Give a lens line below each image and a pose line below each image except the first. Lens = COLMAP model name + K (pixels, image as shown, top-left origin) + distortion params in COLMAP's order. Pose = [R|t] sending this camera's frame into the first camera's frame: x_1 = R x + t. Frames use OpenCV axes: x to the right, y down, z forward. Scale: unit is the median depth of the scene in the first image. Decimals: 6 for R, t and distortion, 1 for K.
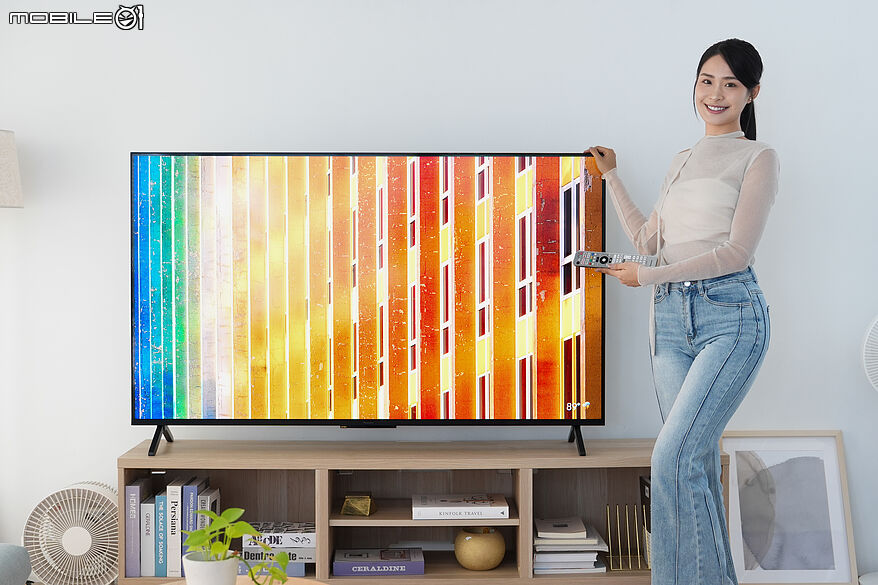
lens RADIAL K [[1345.8, 0, 438.8], [0, 1345.8, 293.4], [0, 0, 1]] dist [0.005200, -0.004394]
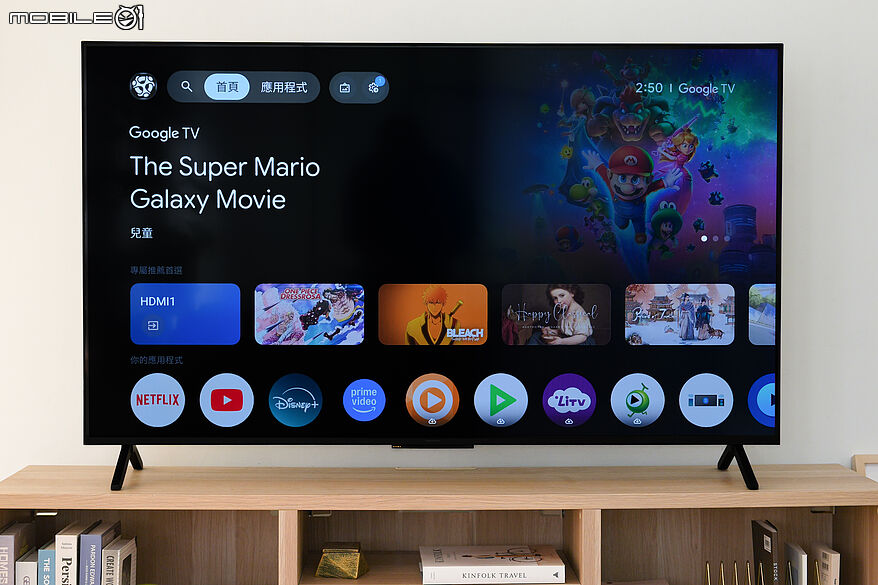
lens RADIAL K [[1613.8, 0, 437.8], [0, 1613.8, 290.4], [0, 0, 1]] dist [0.063919, 0.086896]
pose [[0.999906, 0.002783, 0.013395, -0.022807], [-0.002752, 0.999993, -0.002381, 0.022504], [-0.013402, 0.002344, 0.999907, 0.187896]]
